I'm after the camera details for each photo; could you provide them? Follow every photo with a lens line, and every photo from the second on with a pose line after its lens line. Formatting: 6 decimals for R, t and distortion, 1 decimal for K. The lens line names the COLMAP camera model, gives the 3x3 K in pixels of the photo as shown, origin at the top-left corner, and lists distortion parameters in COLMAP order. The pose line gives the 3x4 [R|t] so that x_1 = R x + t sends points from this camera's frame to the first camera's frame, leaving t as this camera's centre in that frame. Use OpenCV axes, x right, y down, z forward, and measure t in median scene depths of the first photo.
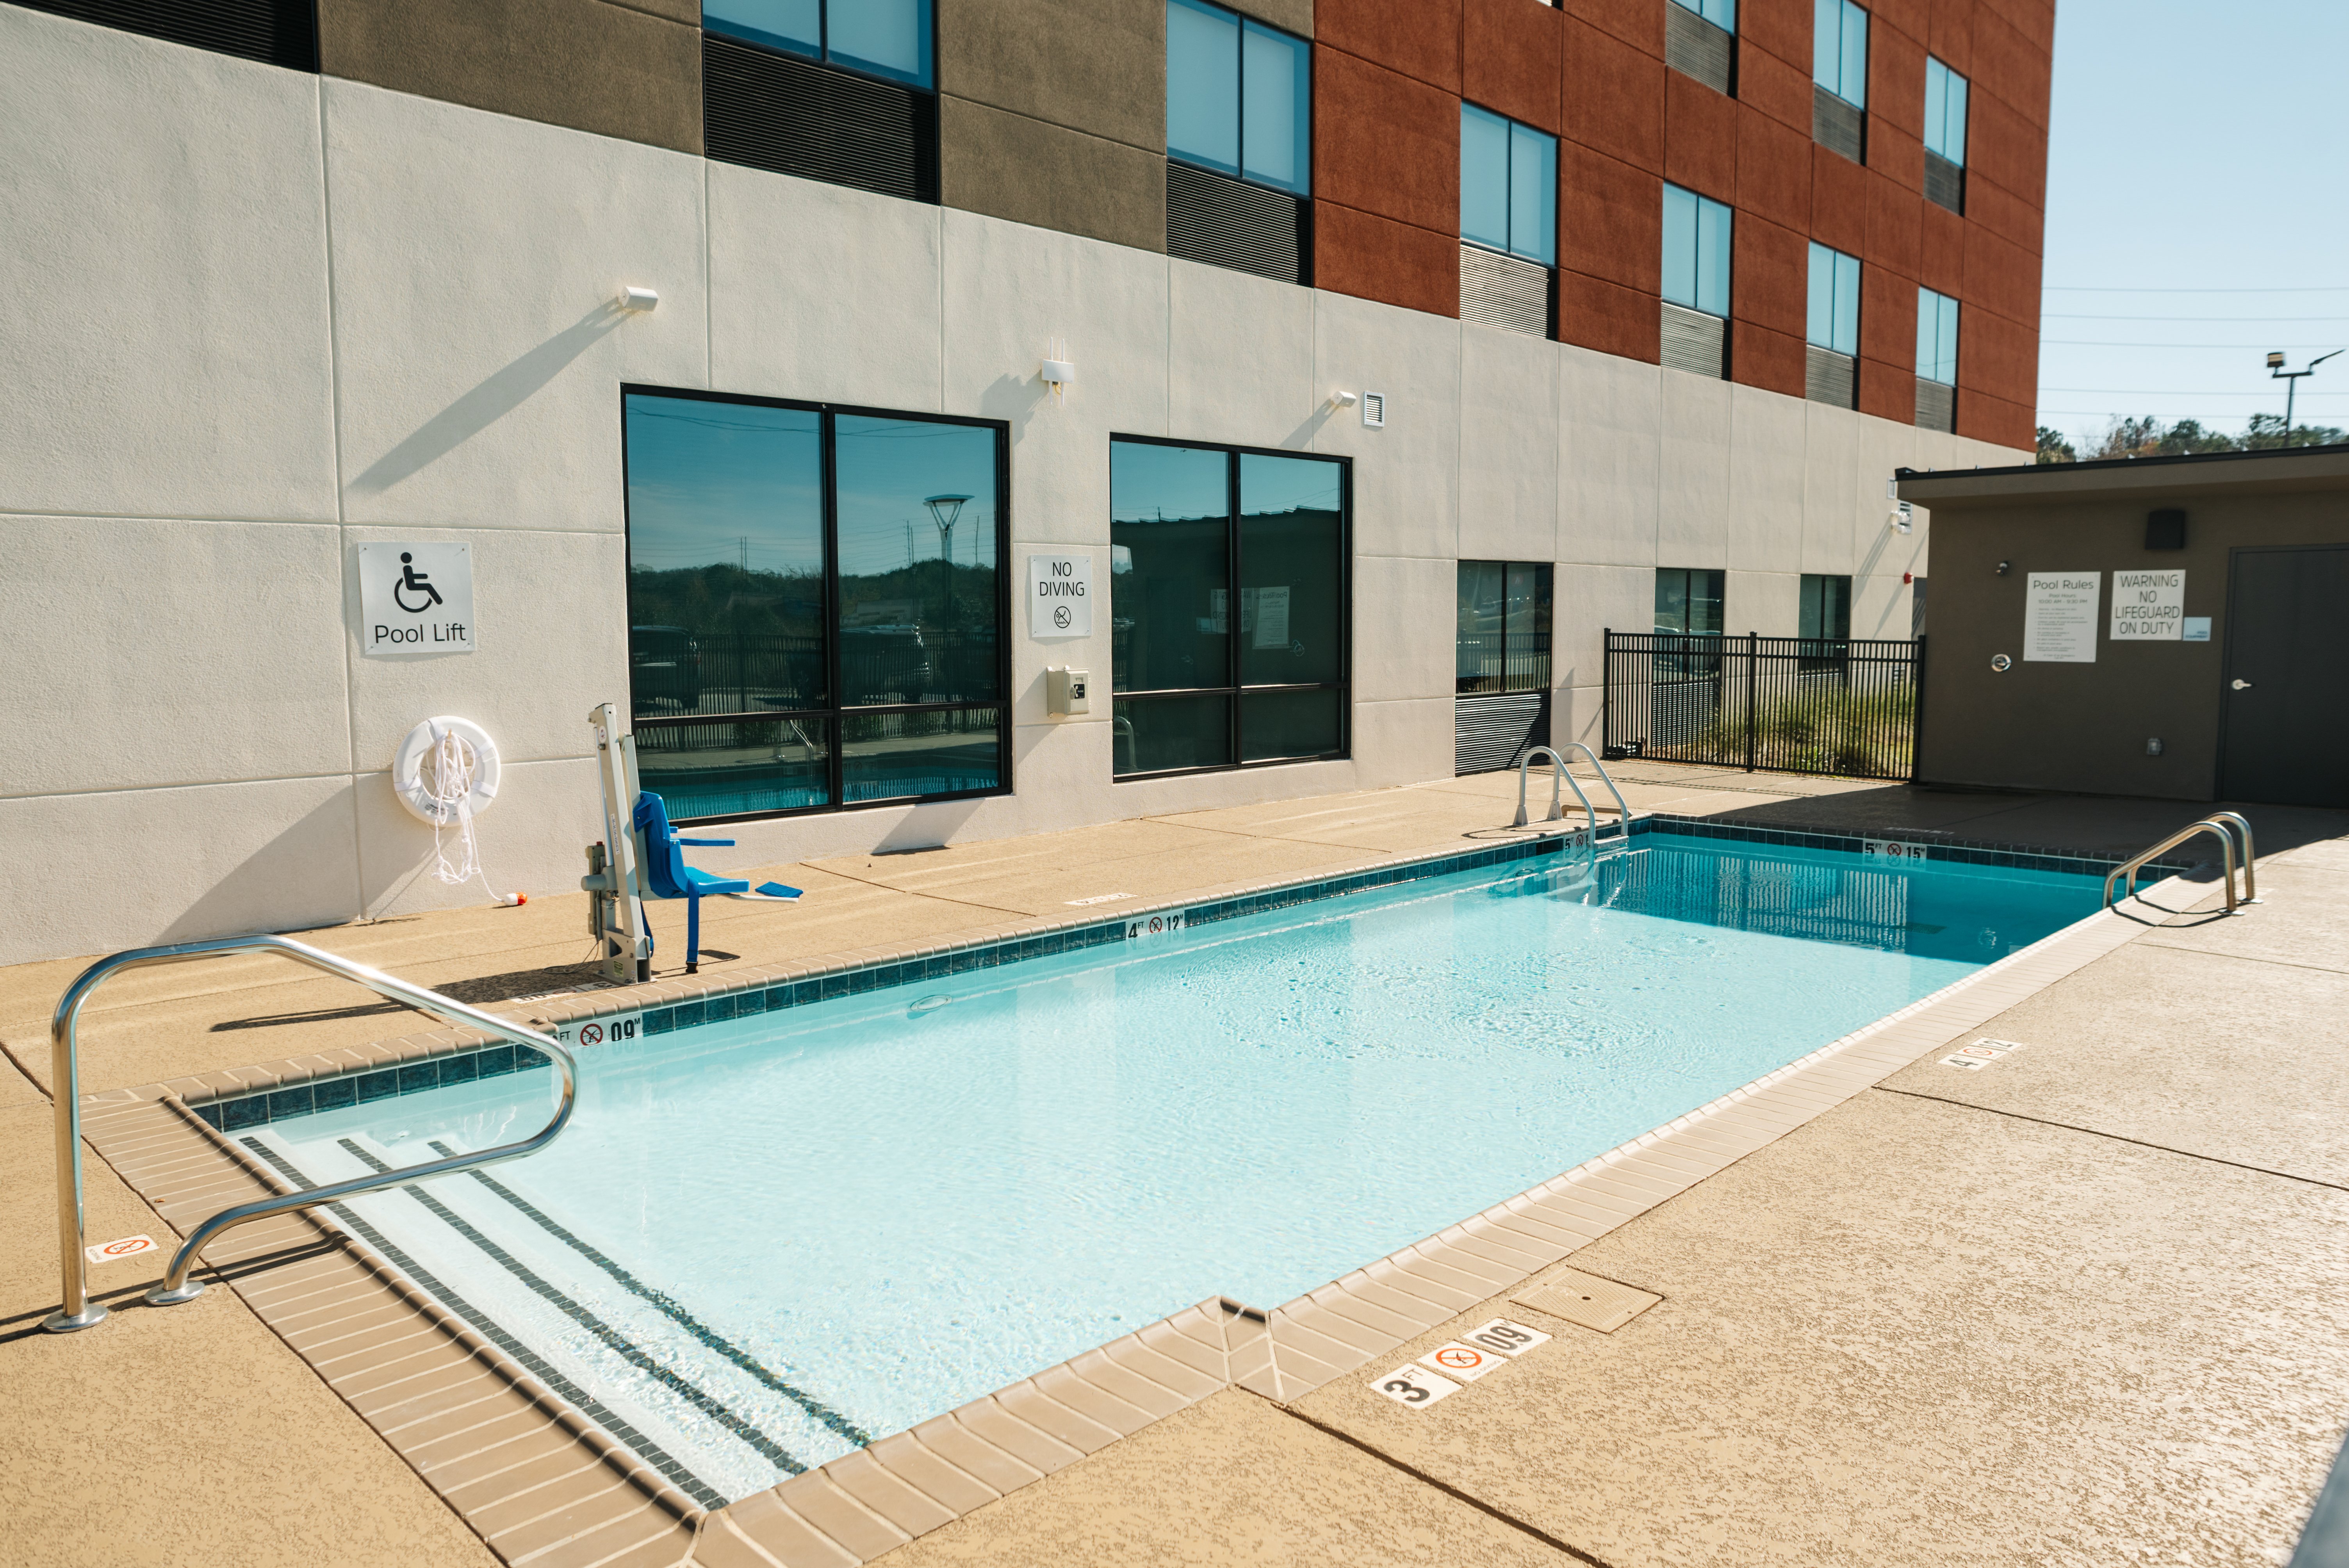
lens RADIAL K [[1609.6, 0, 1171.4], [0, 1609.6, 786.8], [0, 0, 1]] dist [-0.048949, 0.019545]
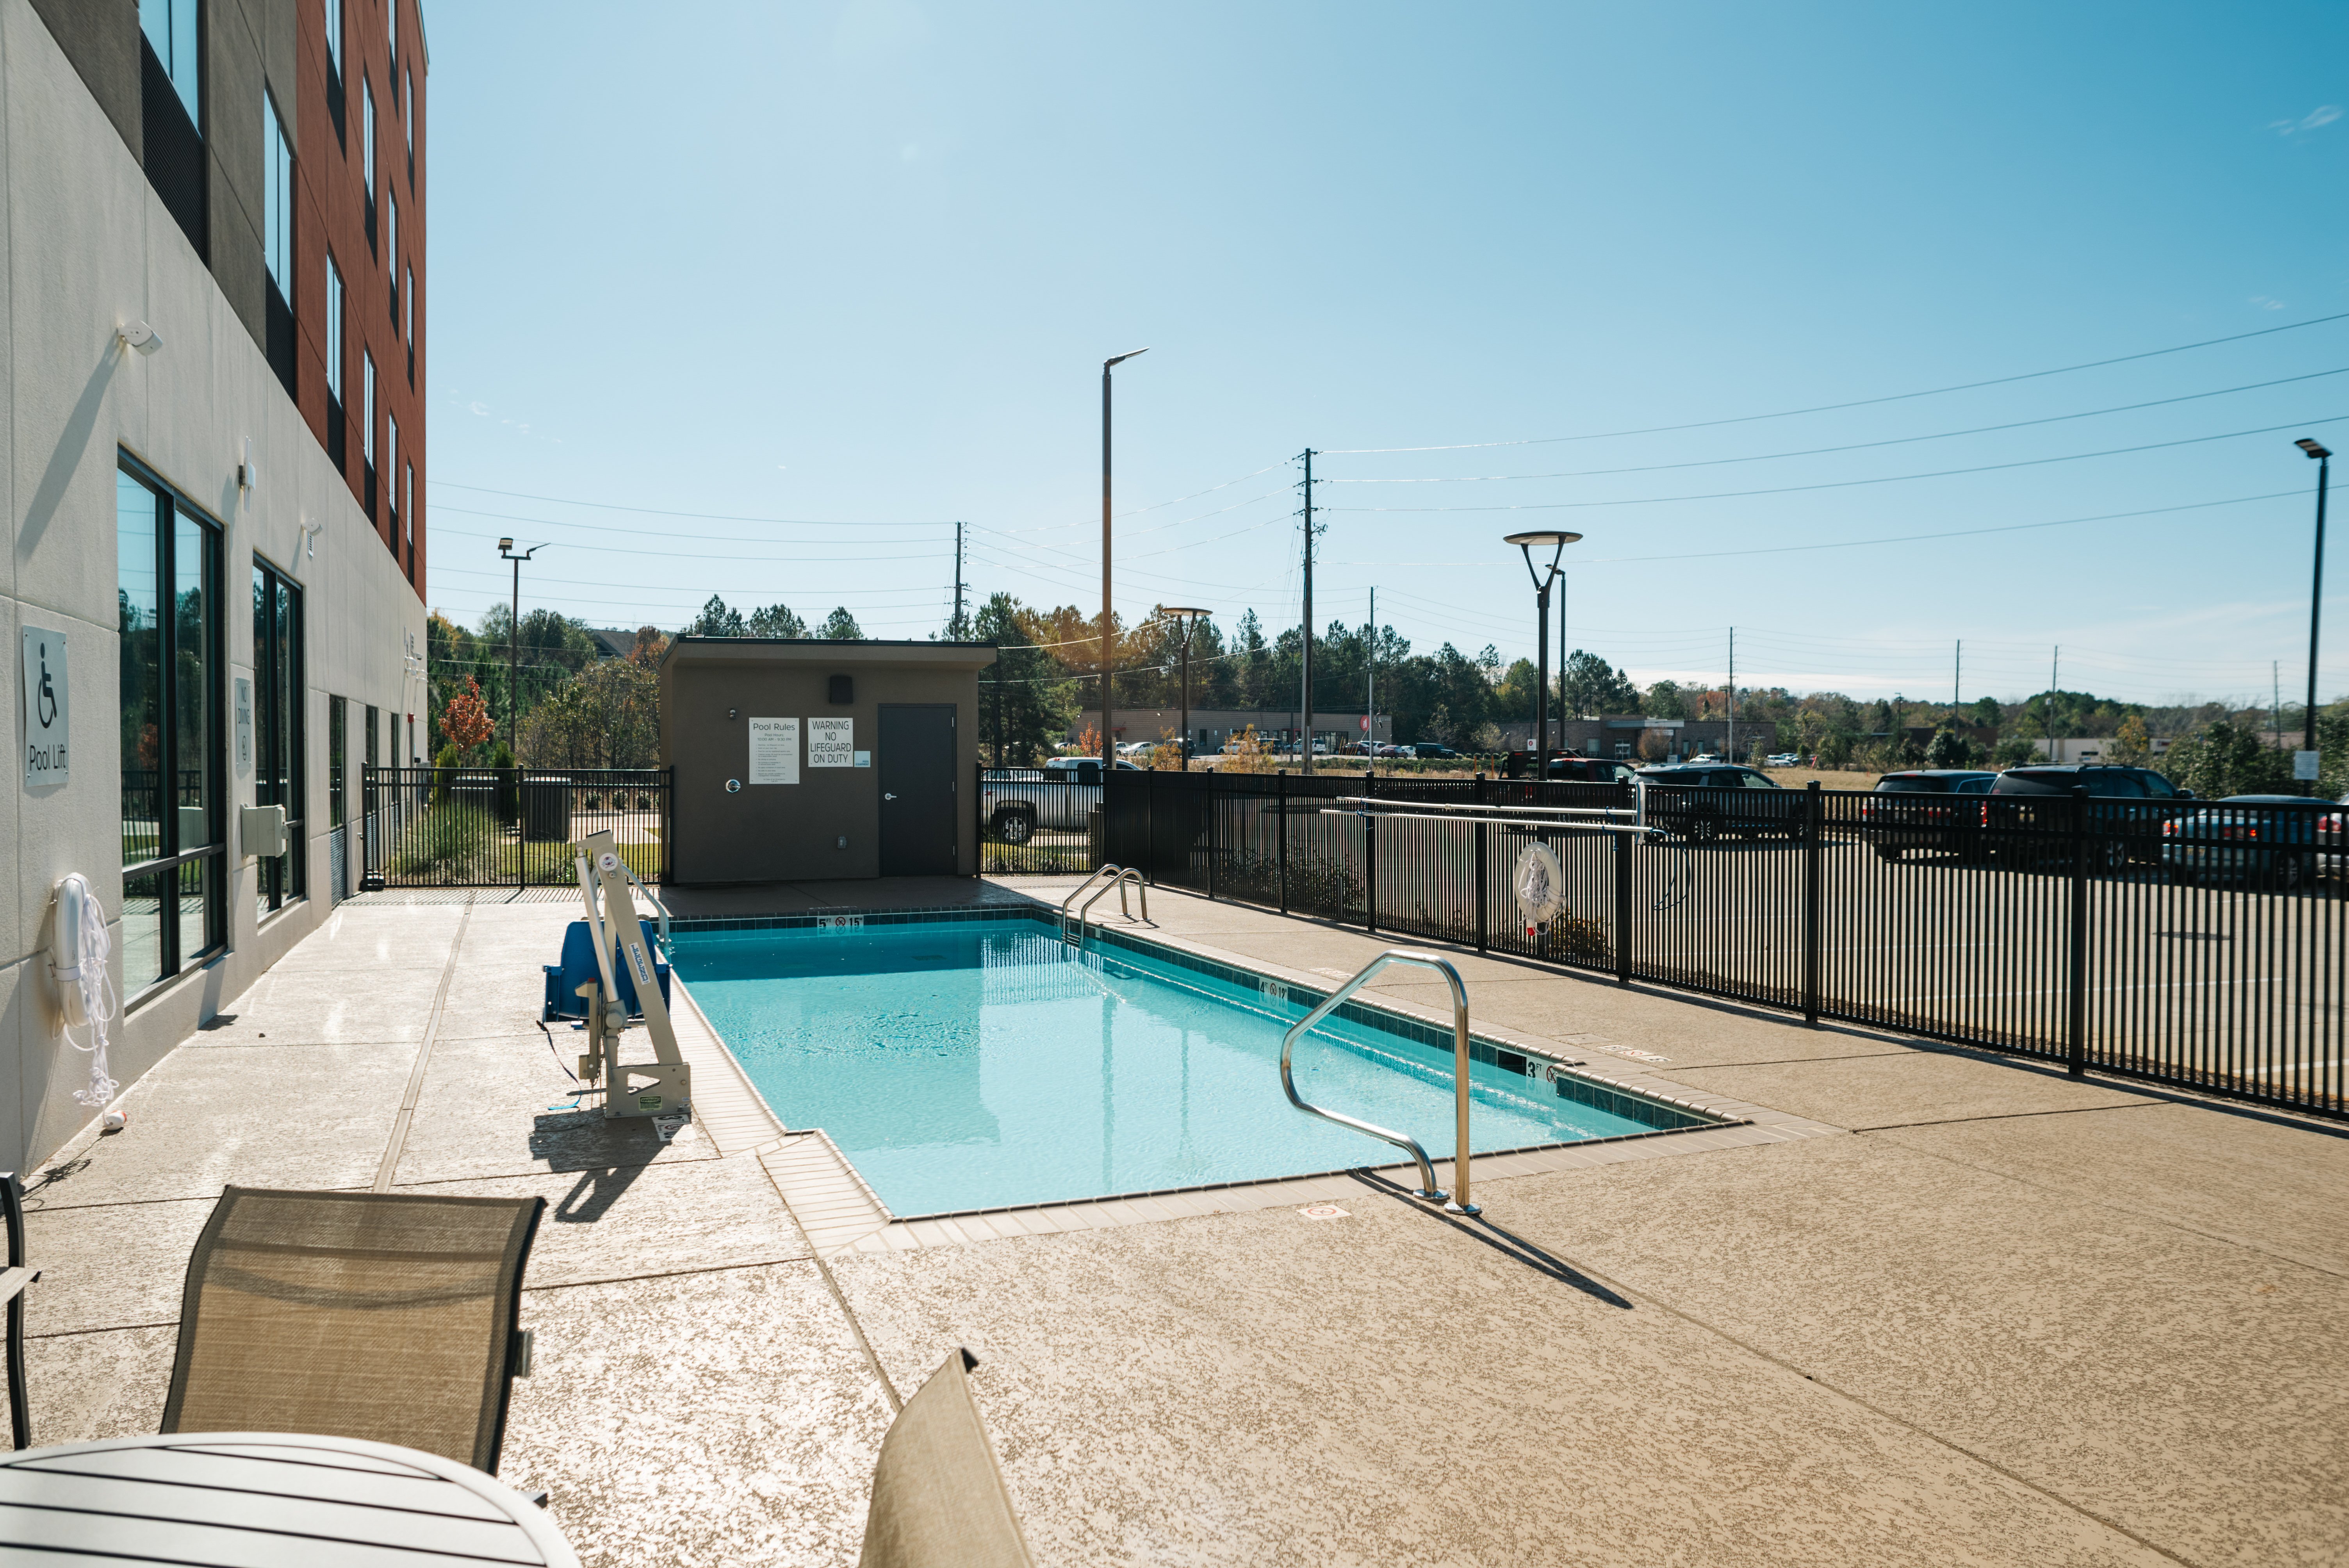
lens RADIAL K [[1609.6, 0, 1159.8], [0, 1609.6, 781.2], [0, 0, 1]] dist [-0.048949, 0.019545]
pose [[0.415705, -0.012967, 0.909407, -0.550882], [0.097949, 0.994721, -0.030590, -0.008620], [-0.904210, 0.101792, 0.414781, 0.151686]]
